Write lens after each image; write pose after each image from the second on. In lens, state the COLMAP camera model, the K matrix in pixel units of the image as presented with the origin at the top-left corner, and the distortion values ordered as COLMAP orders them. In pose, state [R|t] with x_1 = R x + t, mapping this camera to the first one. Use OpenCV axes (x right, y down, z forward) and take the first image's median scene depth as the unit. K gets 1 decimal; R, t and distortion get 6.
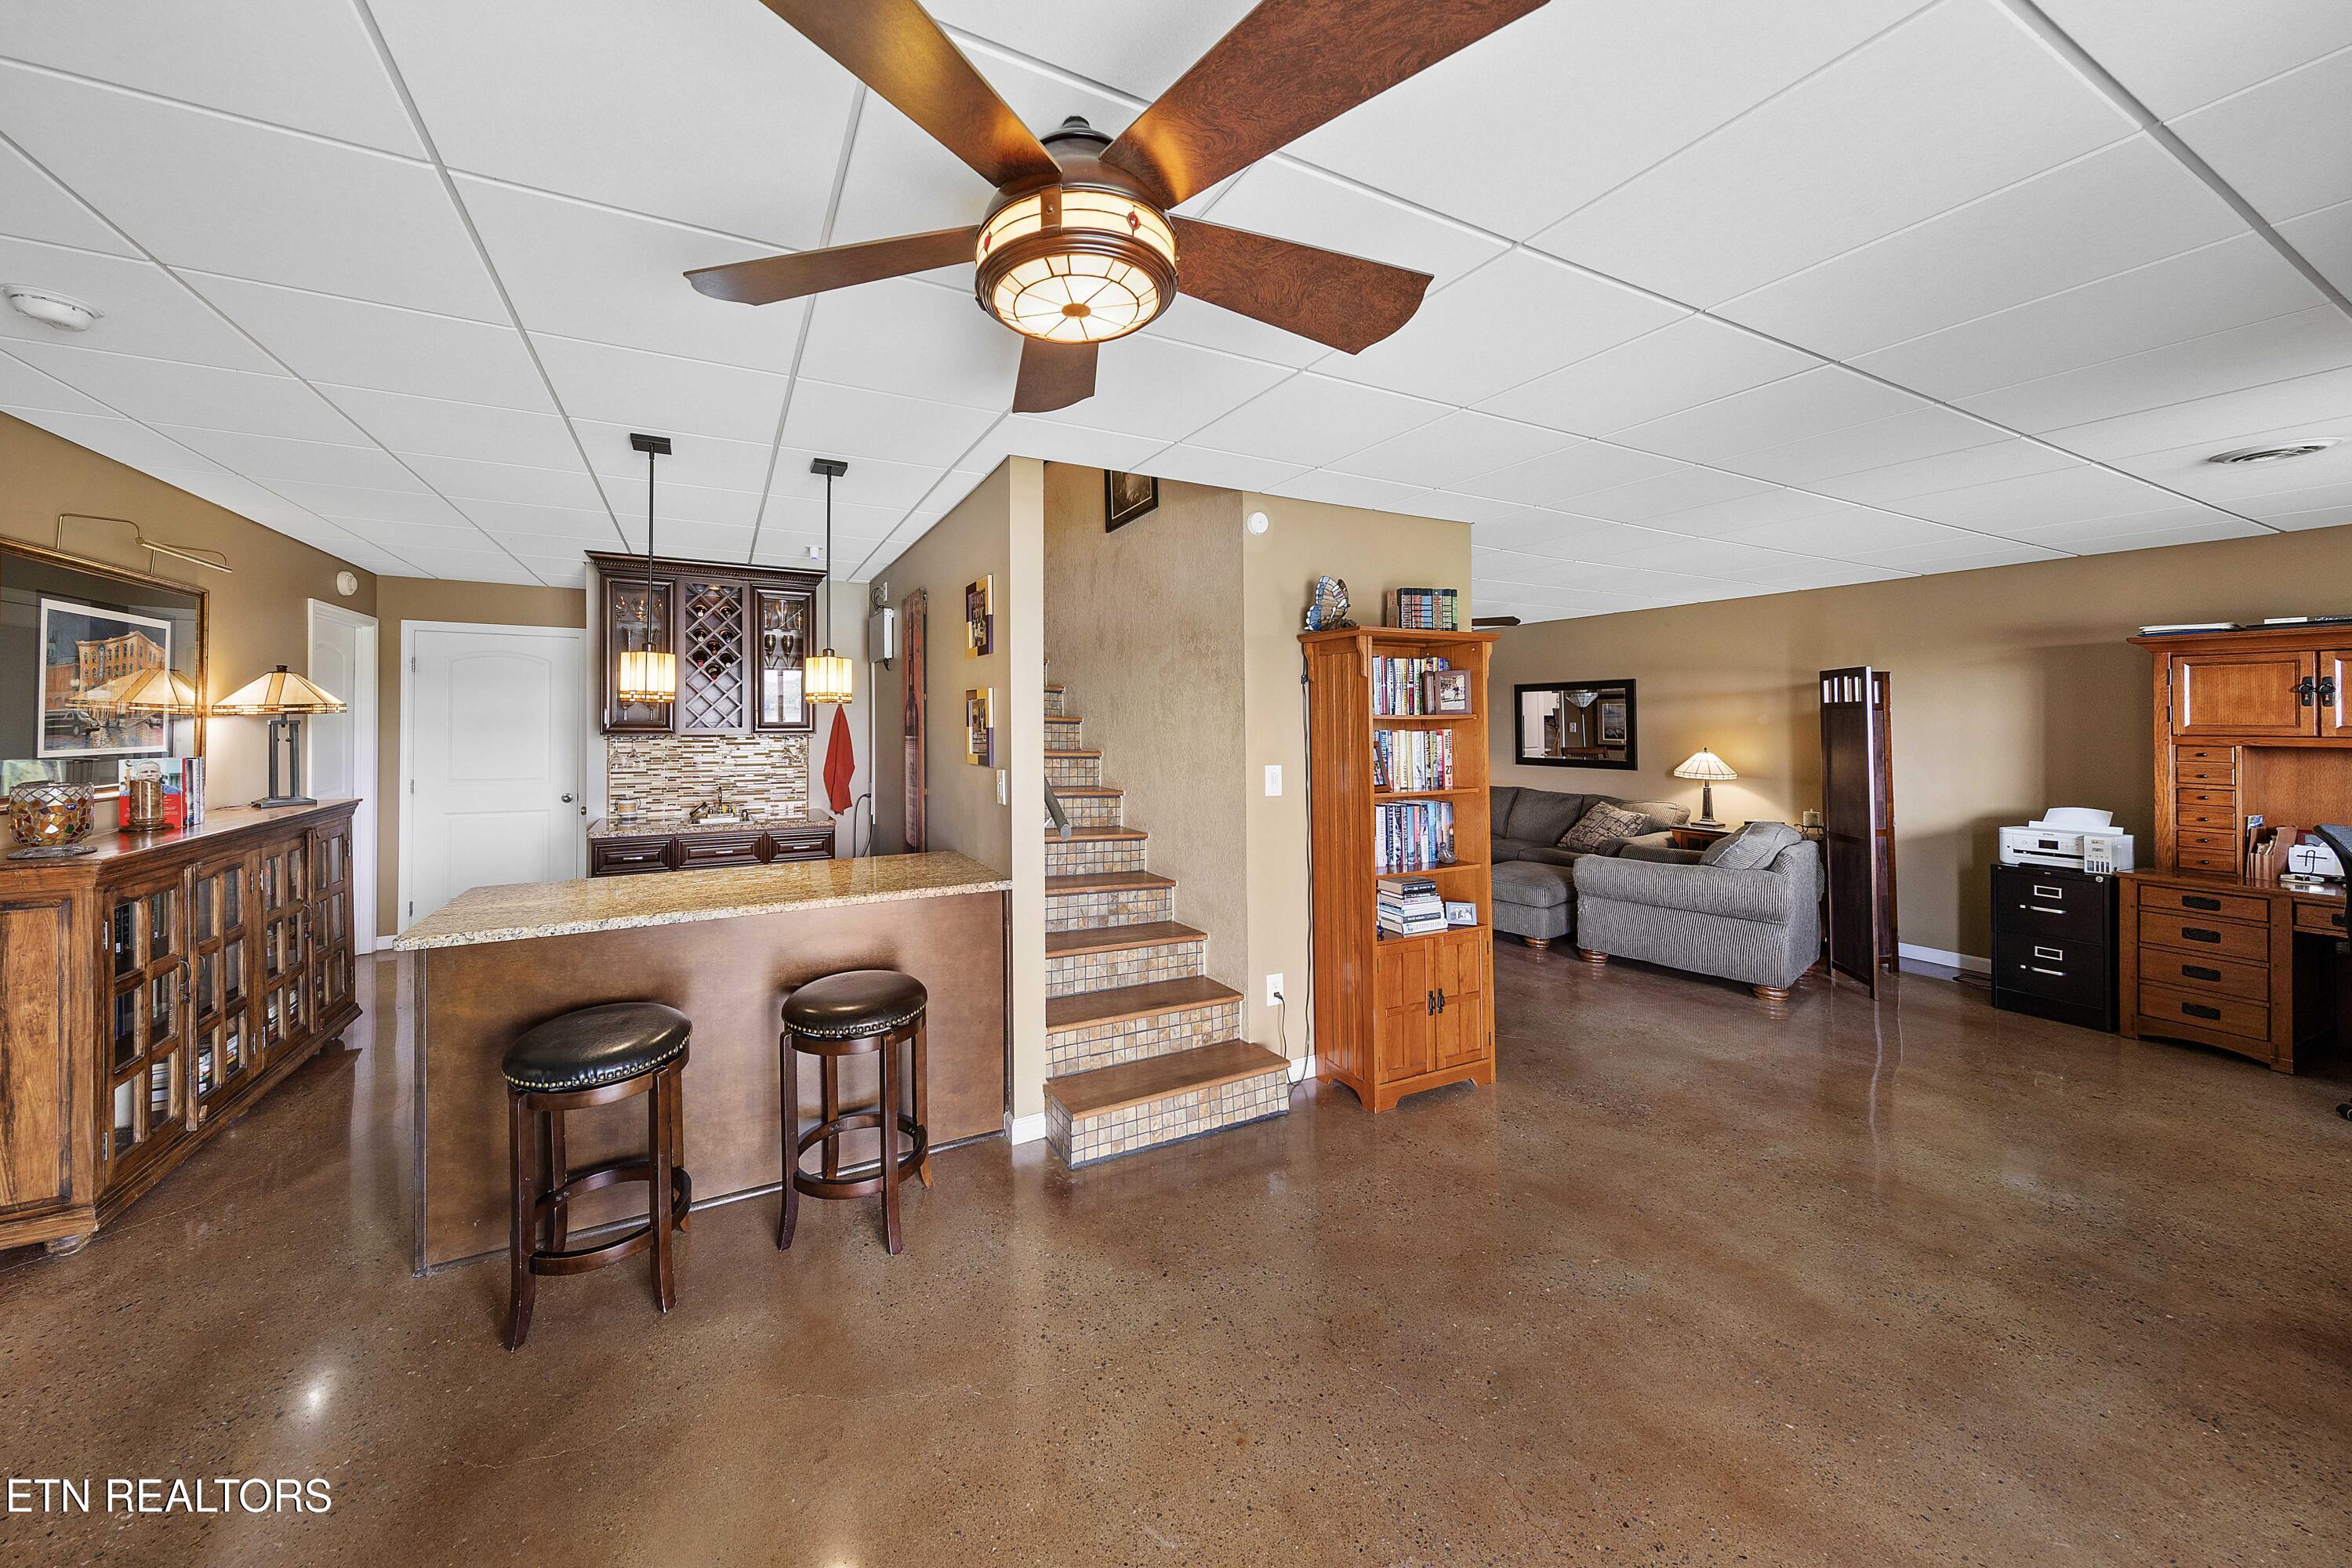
lens RADIAL K [[779.5, 0, 1124.6], [0, 779.5, 707.4], [0, 0, 1]] dist [0.002925, 0.000082]
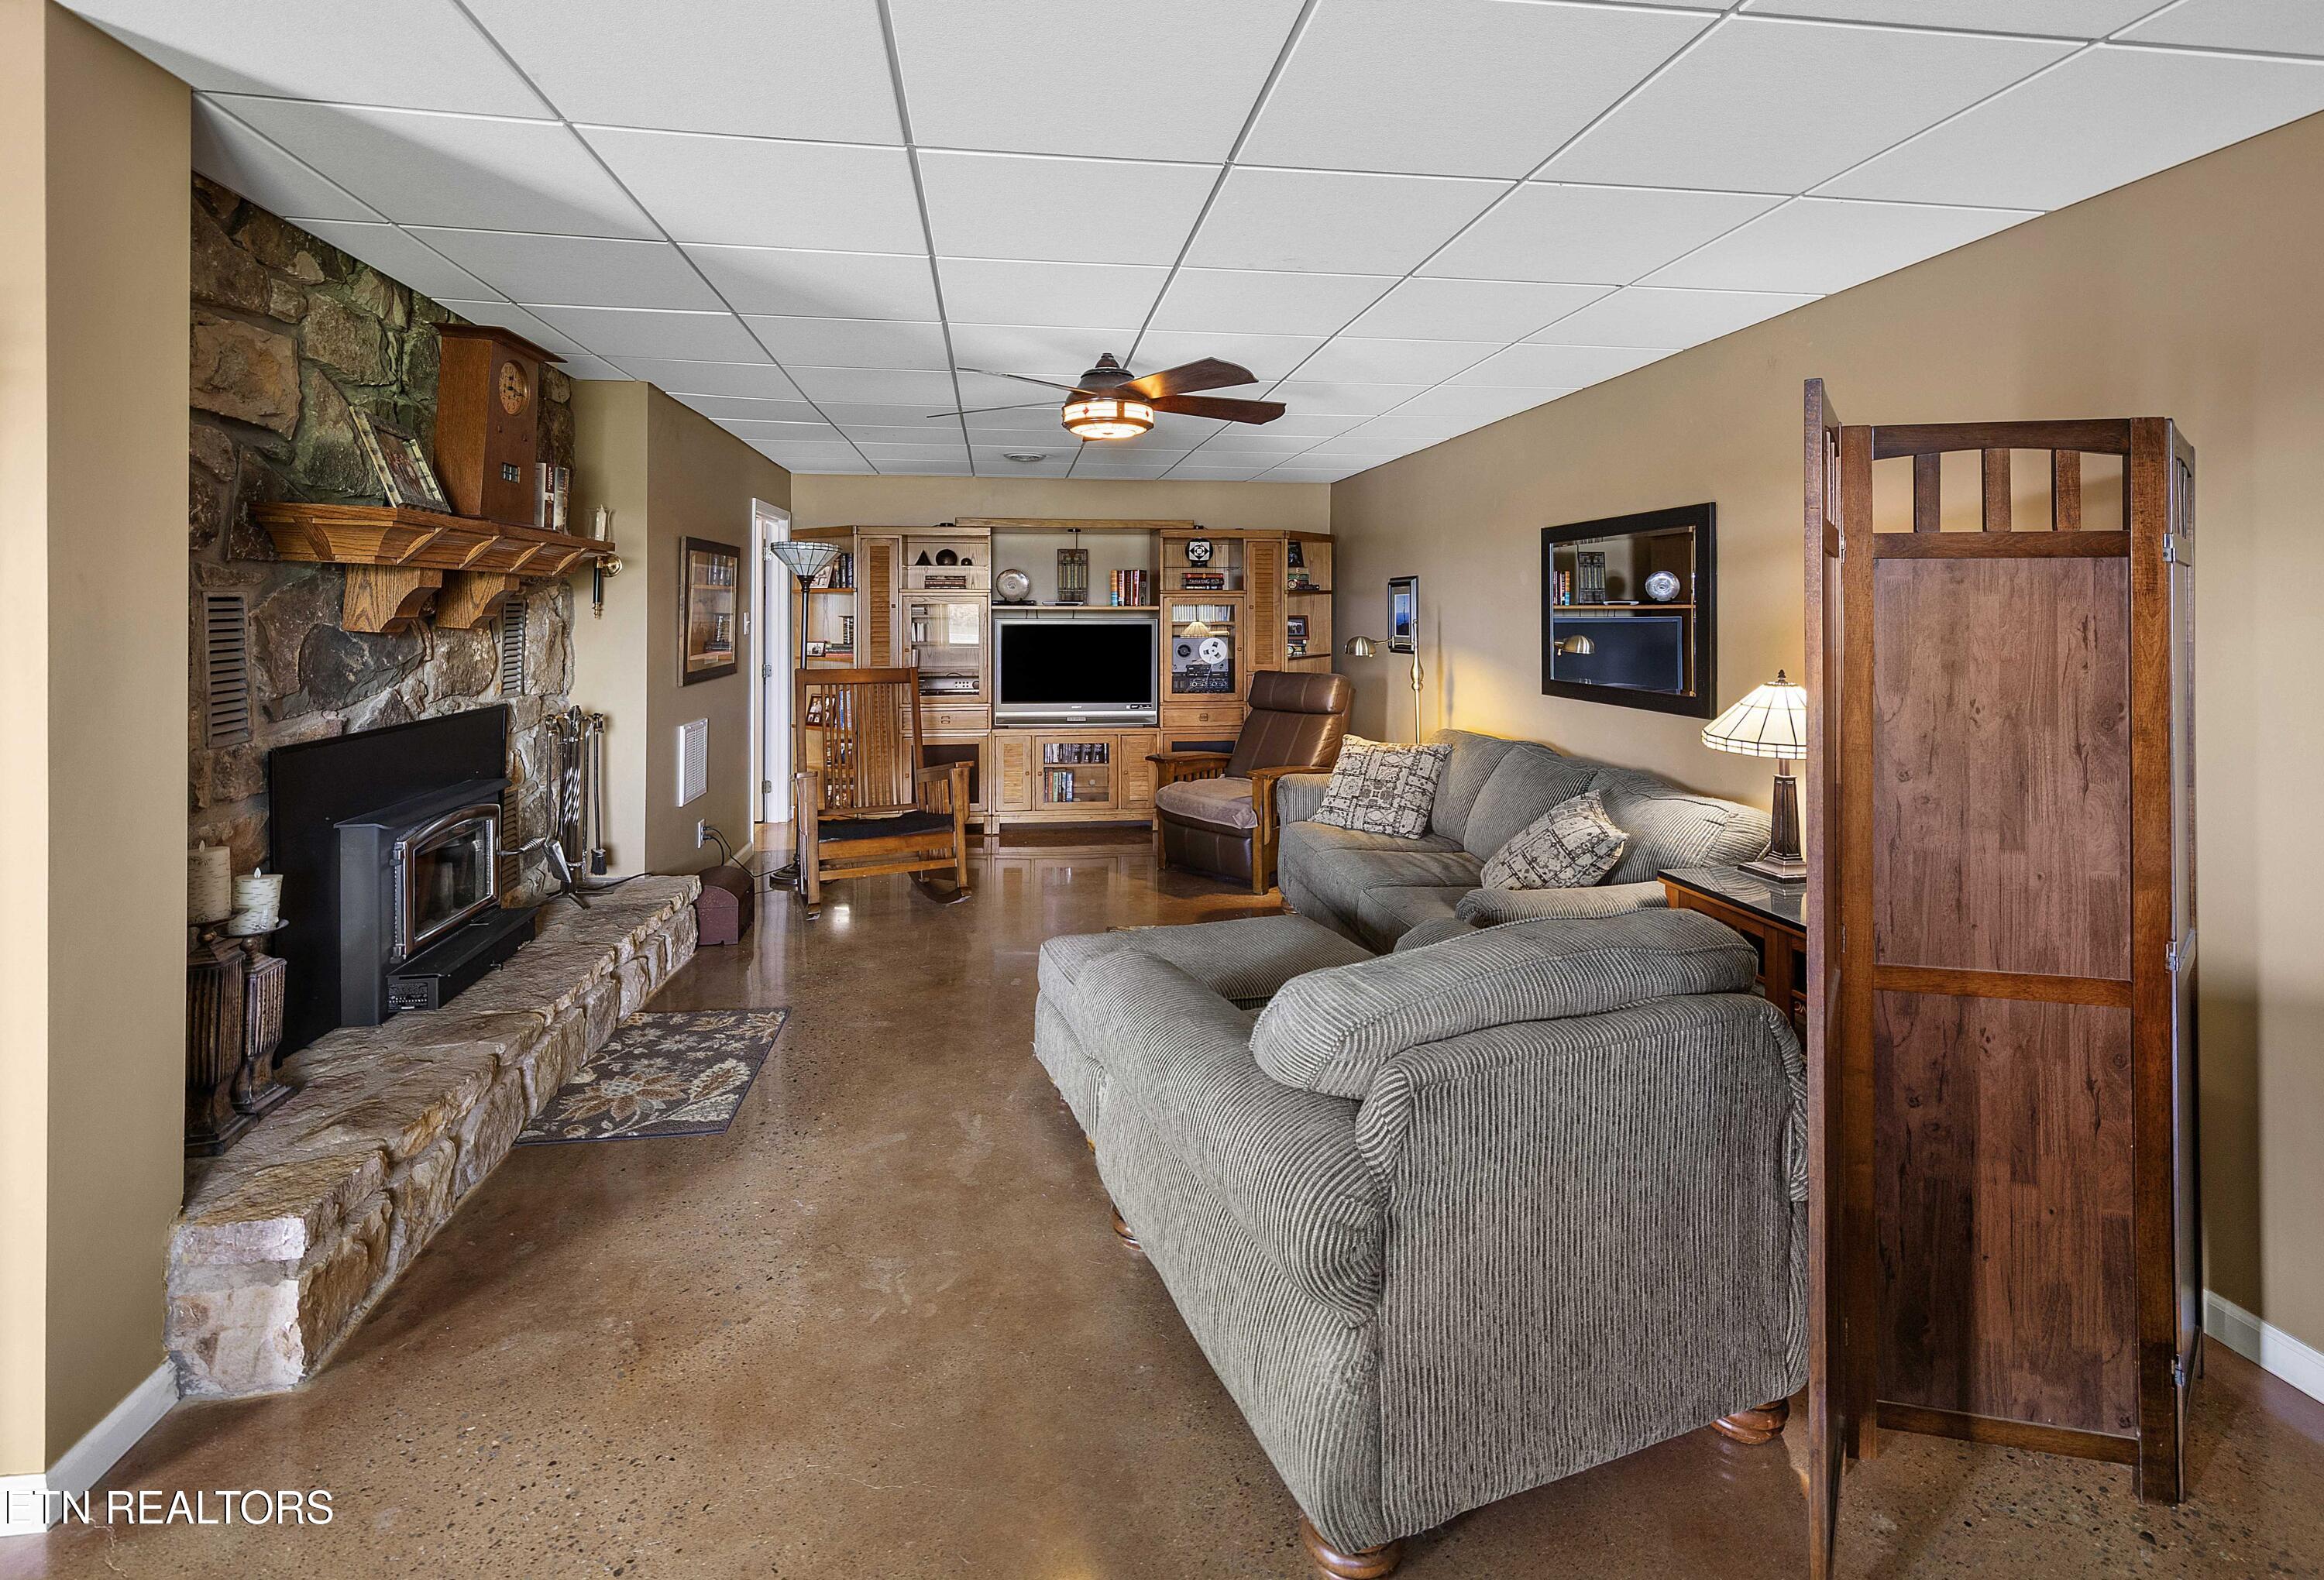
lens RADIAL K [[1014.7, 0, 1085.8], [0, 1014.7, 609.6], [0, 0, 1]] dist [0.004374, -0.000367]
pose [[0.945207, -0.000547, -0.326470, 0.513500], [0.006787, 0.999815, 0.017975, 0.008796], [0.326400, -0.019206, 0.945037, 0.370121]]
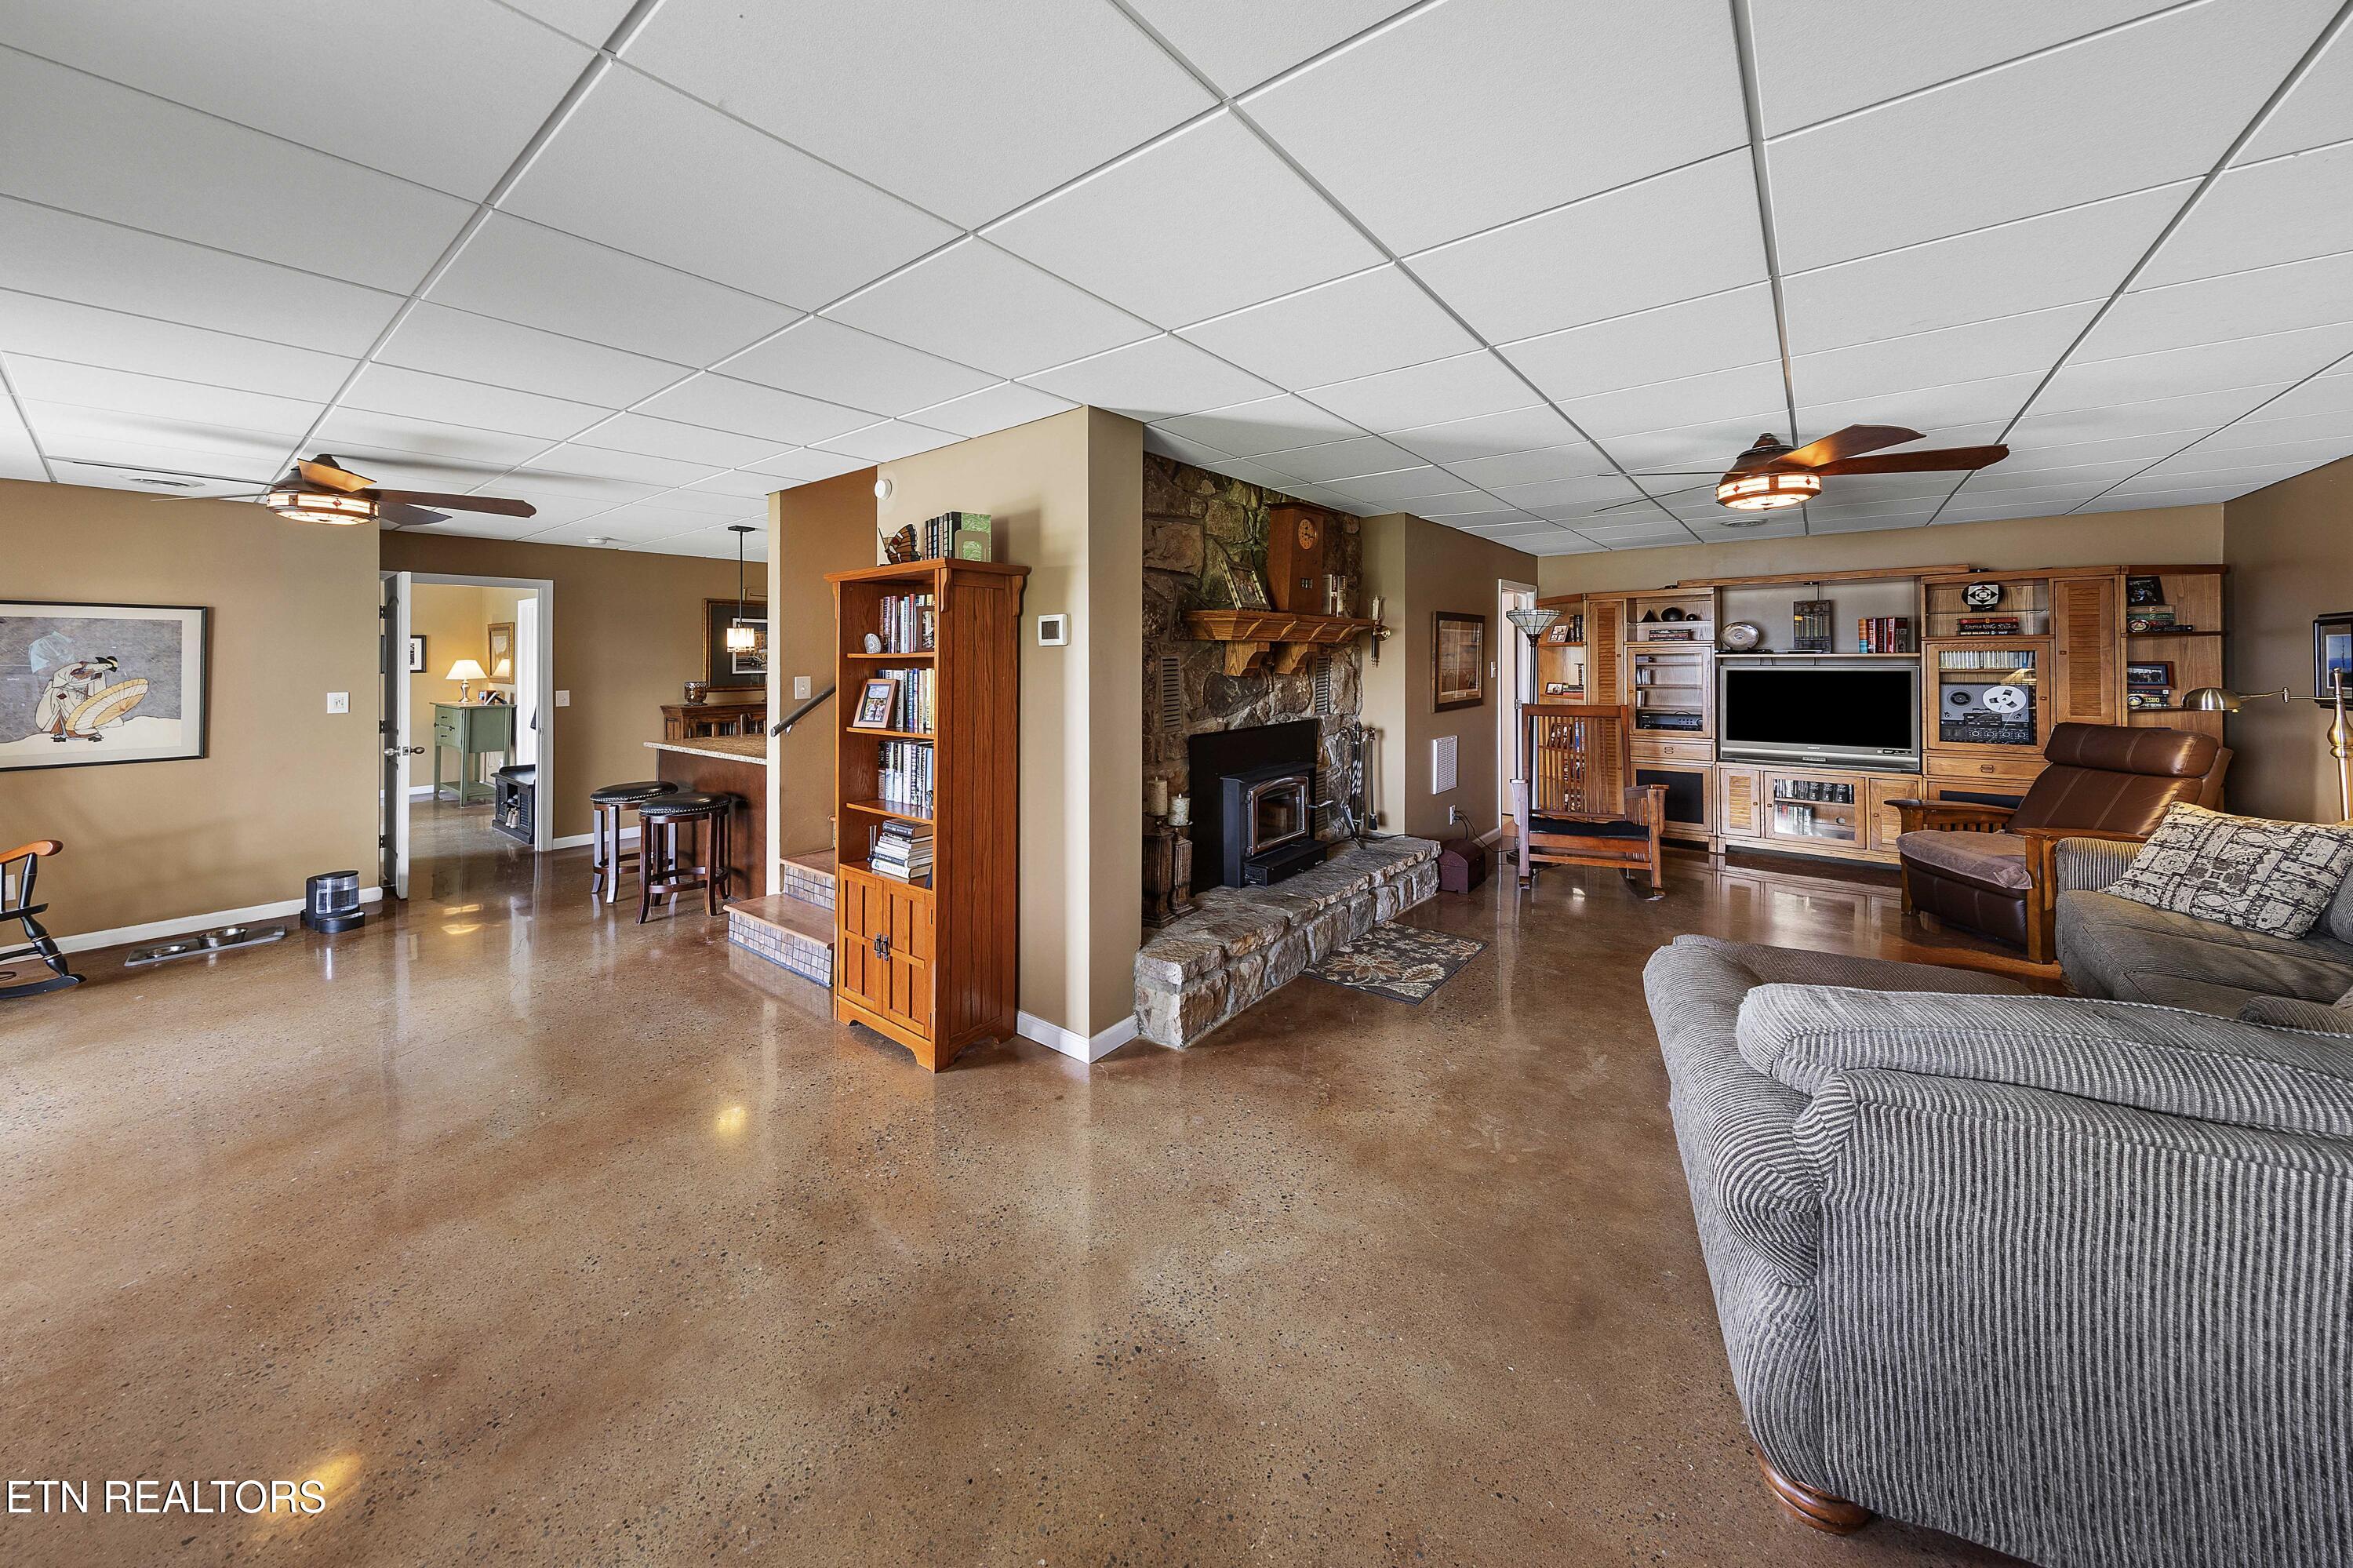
lens RADIAL K [[779.8, 0, 1244.0], [0, 779.8, 646.3], [0, 0, 1]] dist [0.002925, 0.000082]
pose [[0.486878, -0.017688, -0.873291, 0.605768], [0.024897, 0.999670, -0.006367, 0.005403], [0.873115, -0.018643, 0.487158, 0.381420]]
